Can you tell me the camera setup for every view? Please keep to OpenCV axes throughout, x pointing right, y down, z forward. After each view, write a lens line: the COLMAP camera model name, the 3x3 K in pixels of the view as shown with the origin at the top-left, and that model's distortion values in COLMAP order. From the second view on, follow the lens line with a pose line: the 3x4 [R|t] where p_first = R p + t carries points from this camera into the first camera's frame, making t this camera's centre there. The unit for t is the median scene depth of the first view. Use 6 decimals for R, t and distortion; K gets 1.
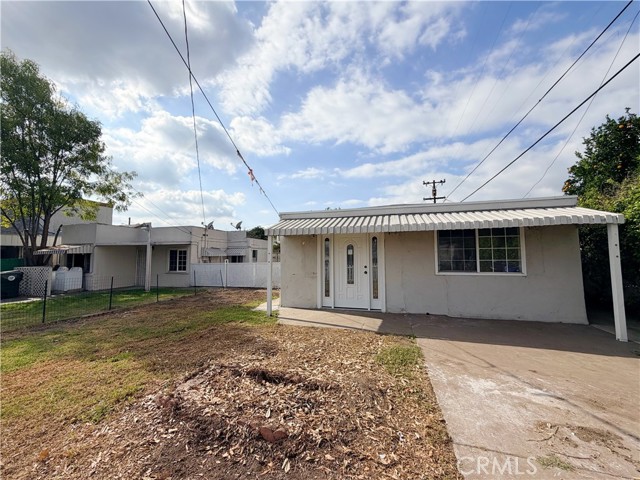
lens RADIAL K [[254.2, 0, 319.1], [0, 254.2, 244.9], [0, 0, 1]] dist [-0.001708, 0.000159]
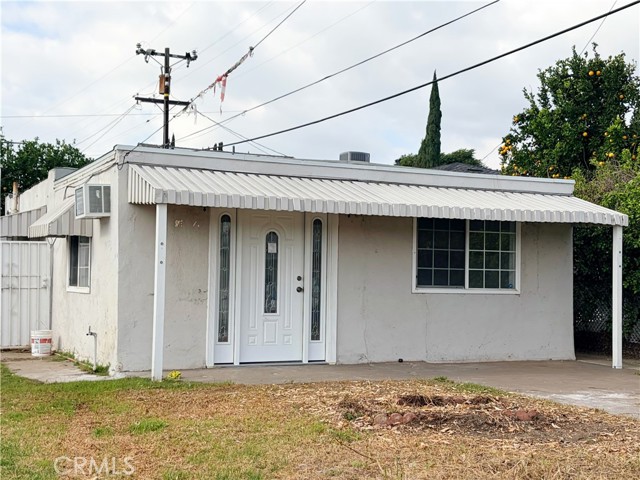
lens RADIAL K [[927.9, 0, 323.1], [0, 927.9, 242.0], [0, 0, 1]] dist [0.150665, 0.000000]
pose [[0.745132, 0.043535, 0.665495, -1.019904], [-0.050863, 0.998670, -0.008381, 0.027511], [-0.664975, -0.027604, 0.746356, -0.410147]]
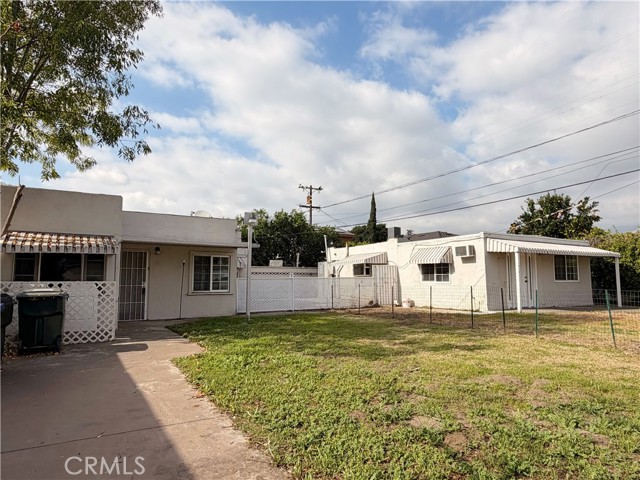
lens RADIAL K [[406.1, 0, 317.1], [0, 406.1, 240.3], [0, 0, 1]] dist [-0.000750, -0.000348]
pose [[0.689187, 0.074073, 0.720788, -2.283017], [-0.037316, 0.997069, -0.066785, 0.076031], [-0.723622, 0.019130, 0.689931, 0.273730]]
